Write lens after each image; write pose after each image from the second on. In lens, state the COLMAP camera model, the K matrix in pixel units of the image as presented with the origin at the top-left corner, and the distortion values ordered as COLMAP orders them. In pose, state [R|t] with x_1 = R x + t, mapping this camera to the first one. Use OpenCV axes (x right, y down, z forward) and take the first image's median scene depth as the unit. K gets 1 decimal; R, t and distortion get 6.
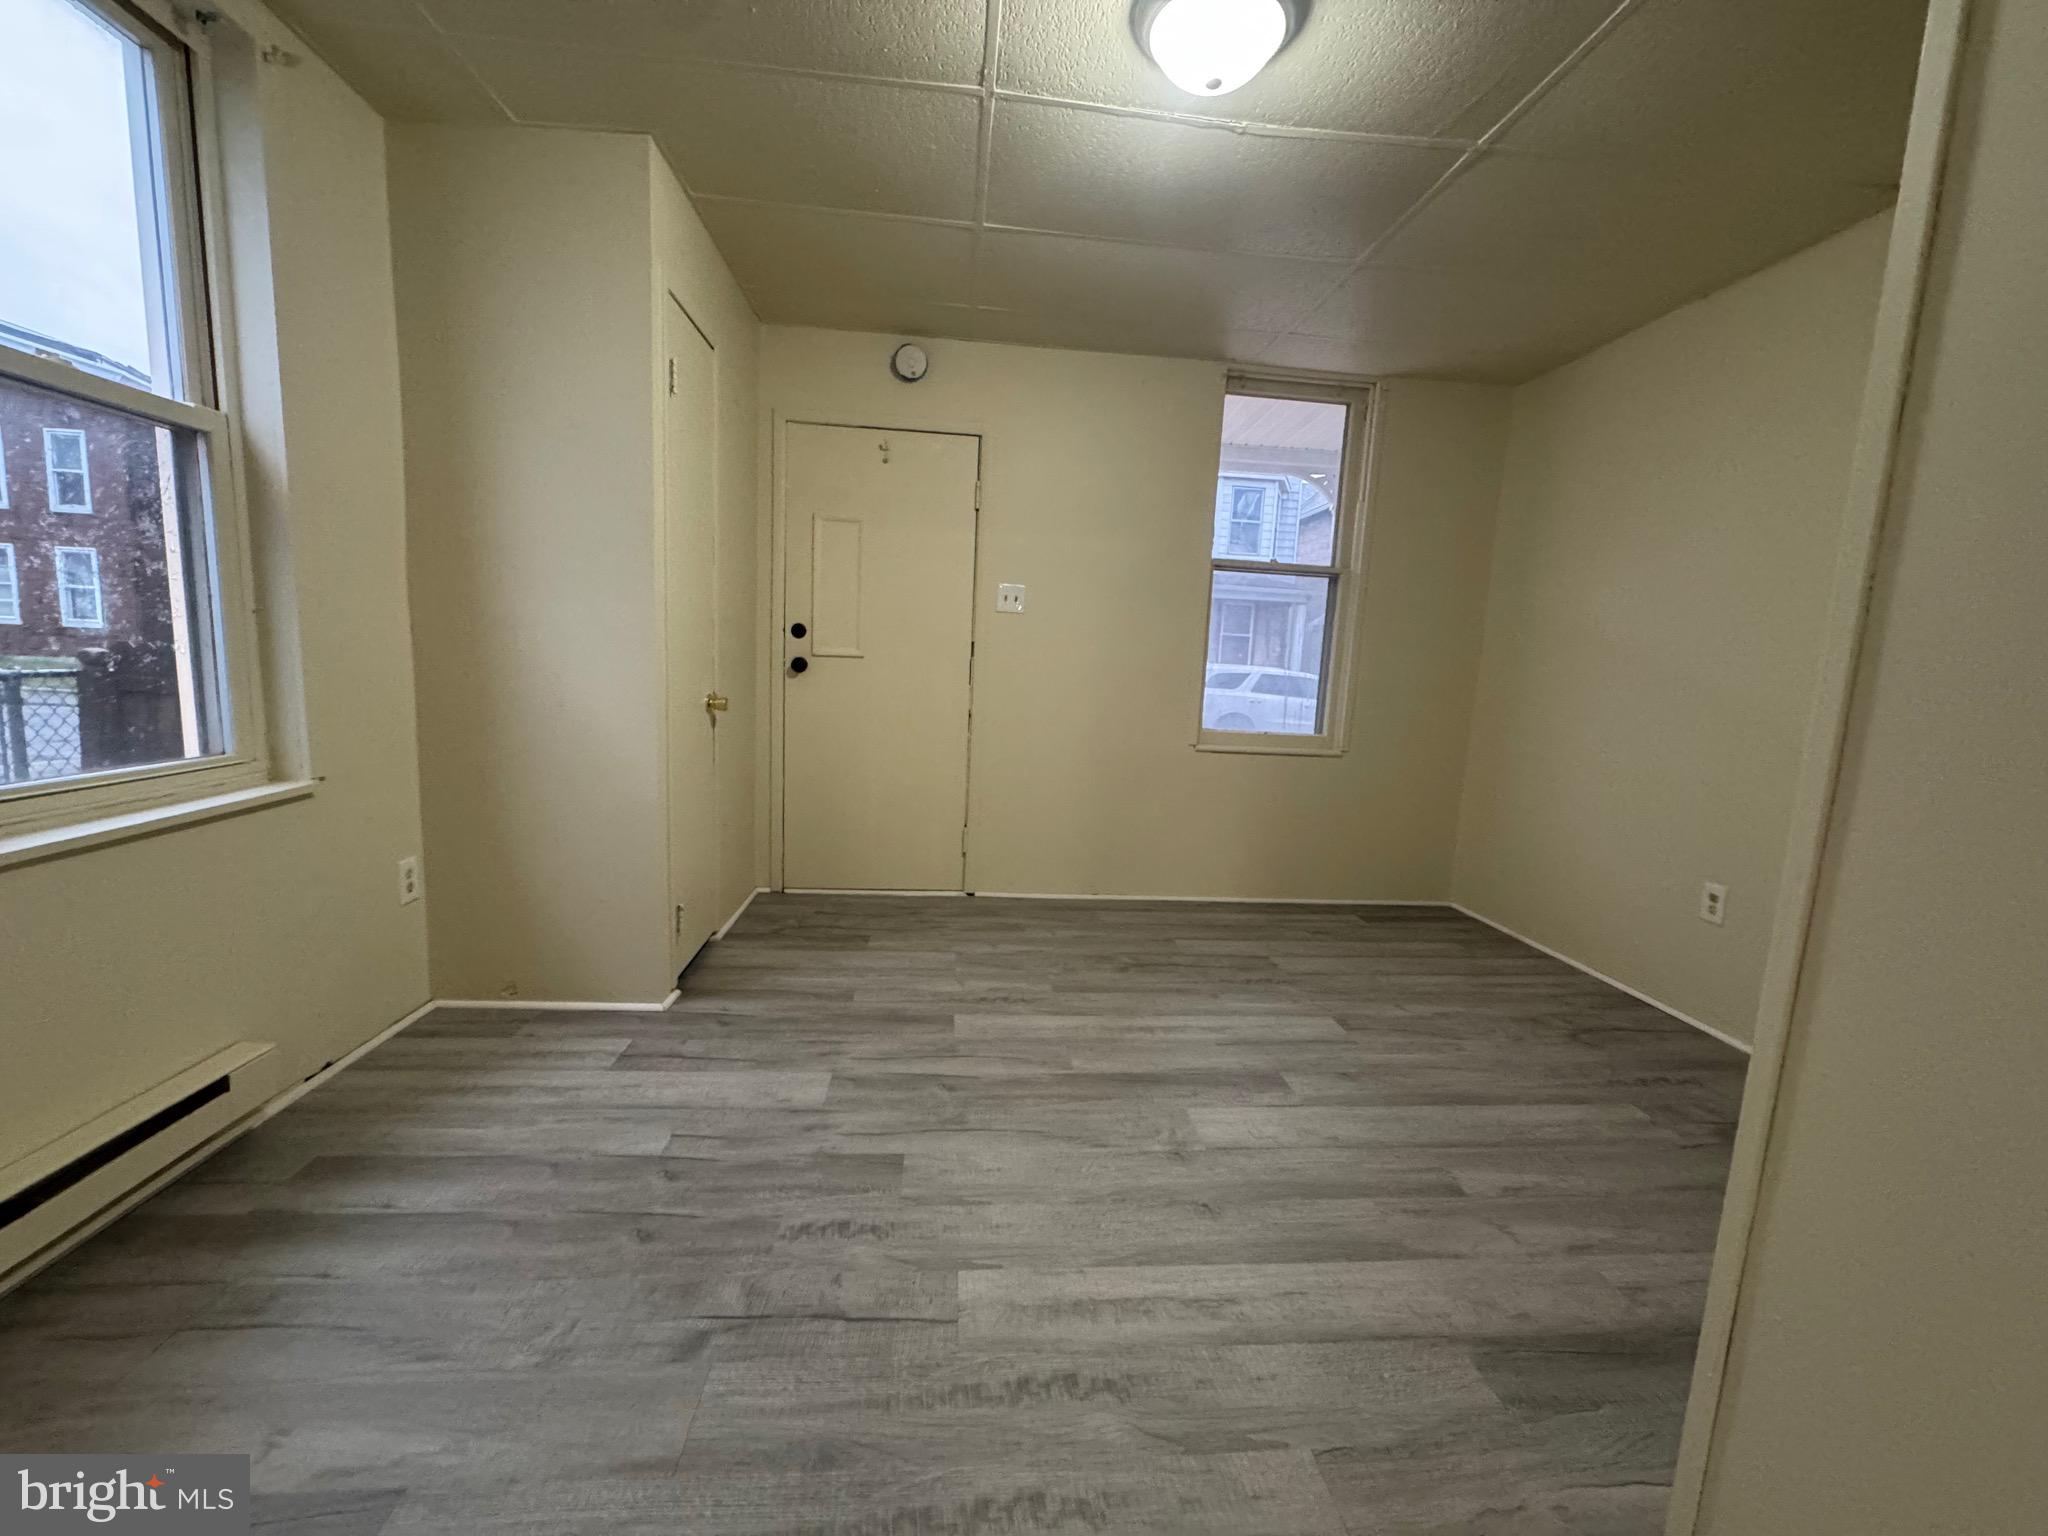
lens RADIAL K [[803.8, 0, 1017.5], [0, 803.8, 768.9], [0, 0, 1]] dist [-0.006380, 0.000134]
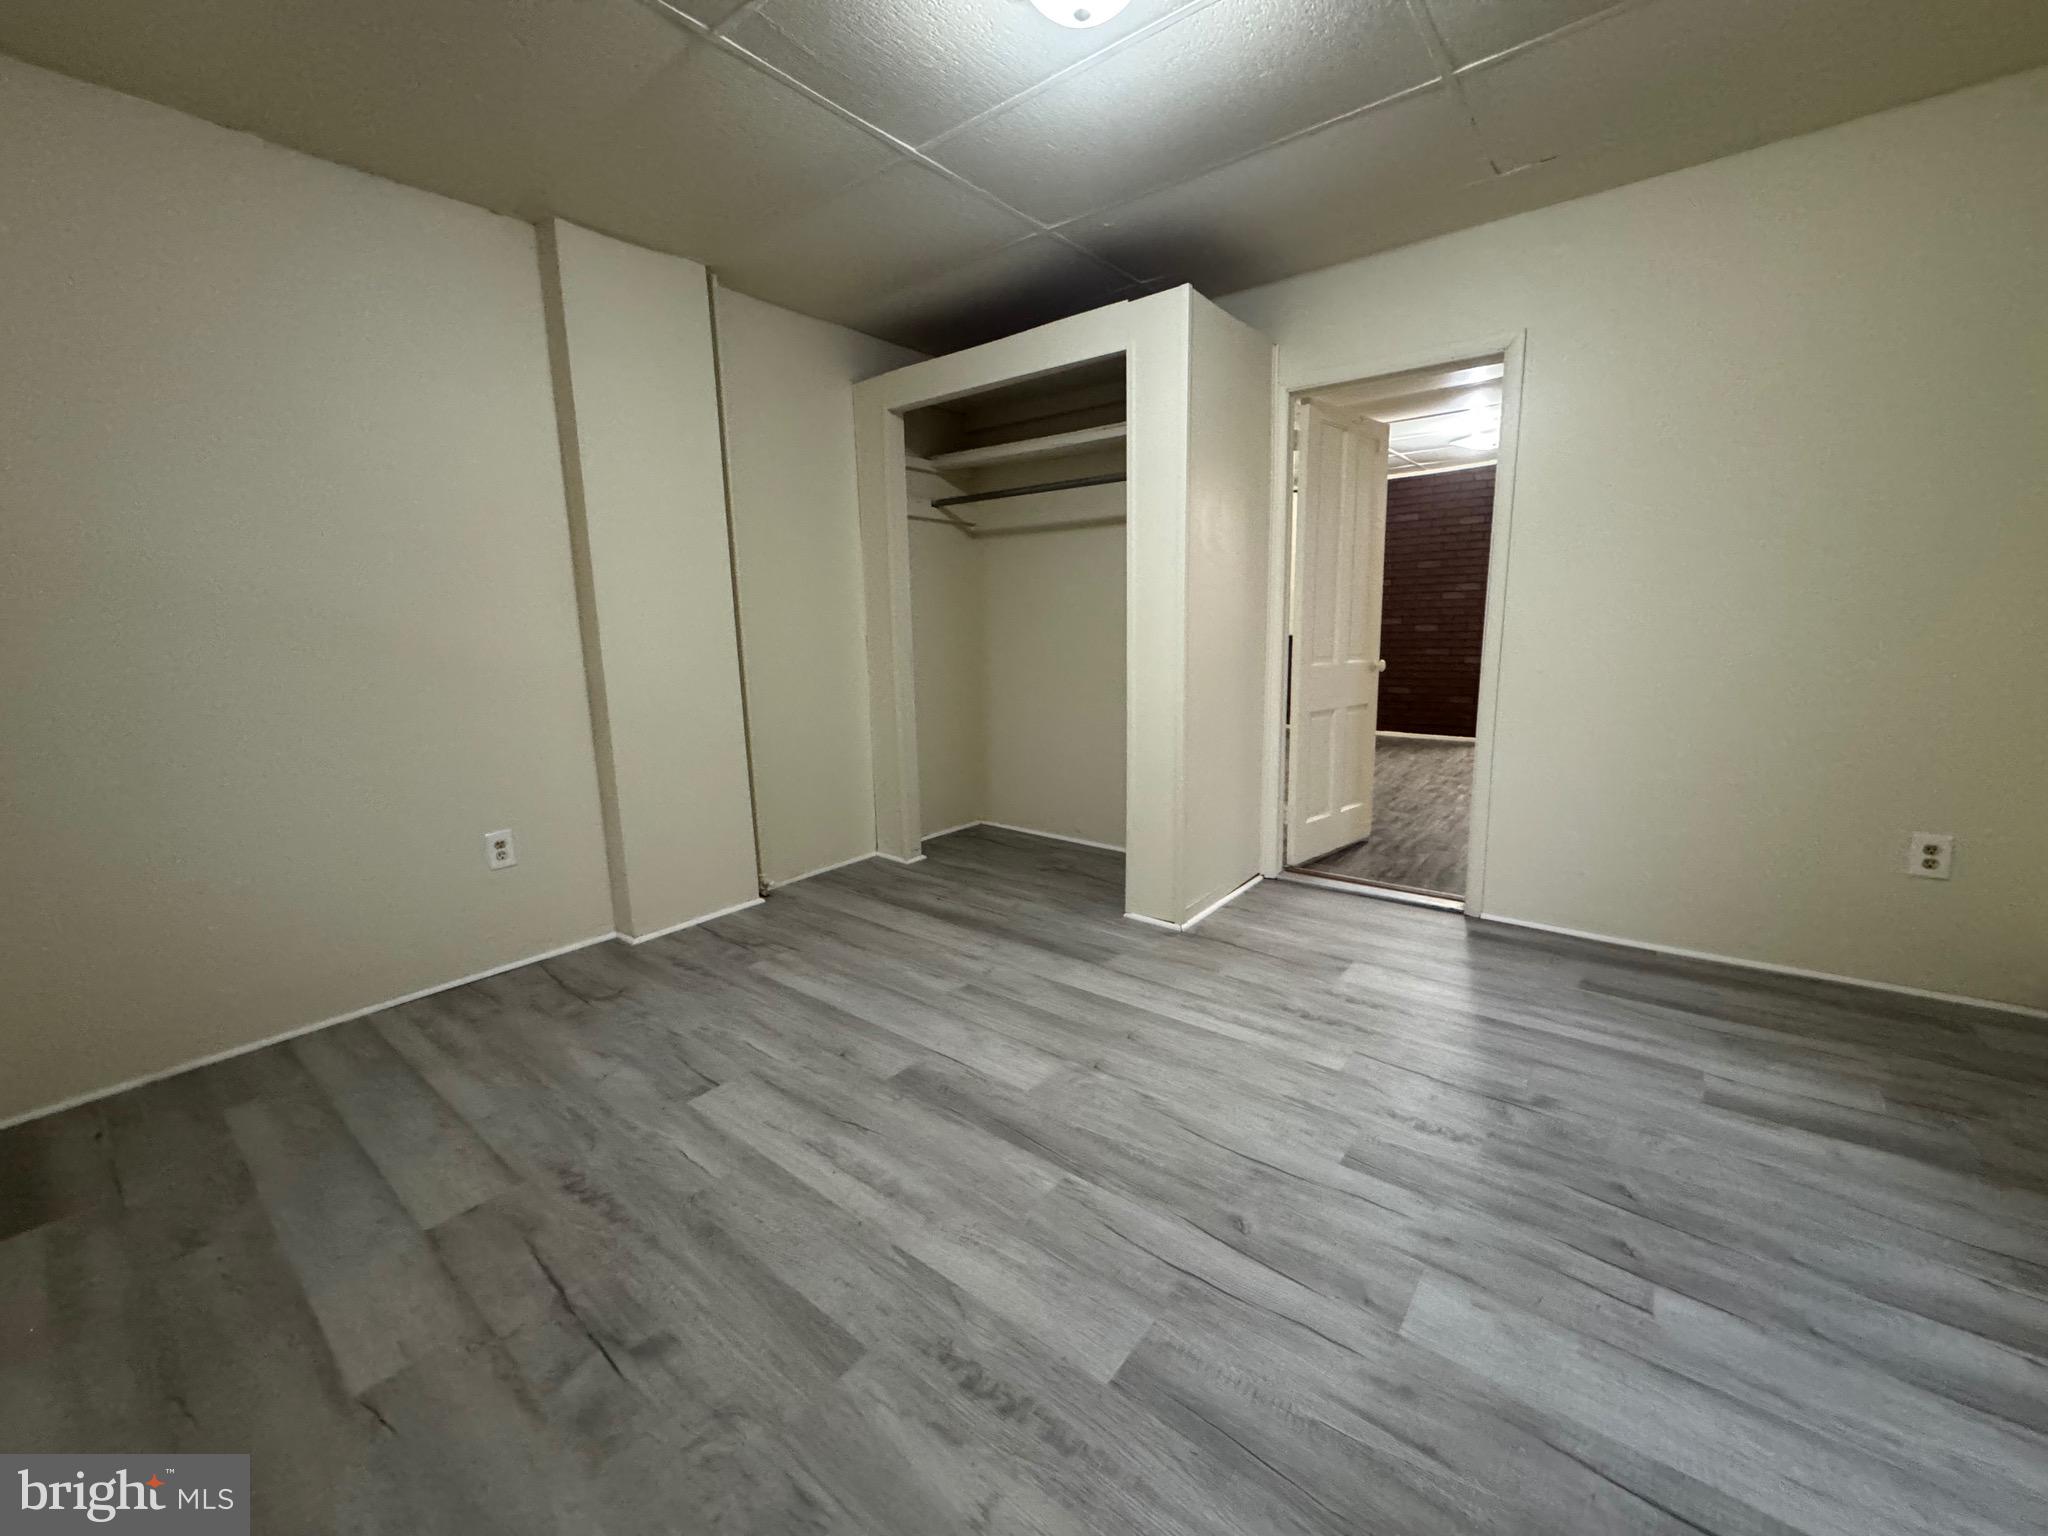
lens RADIAL K [[803.8, 0, 1029.8], [0, 803.8, 768.3], [0, 0, 1]] dist [-0.006380, 0.000134]
pose [[-0.724012, -0.156216, 0.671866, -0.375325], [0.084976, 0.946399, 0.311620, -0.243296], [-0.684533, 0.282709, -0.671930, 1.501110]]
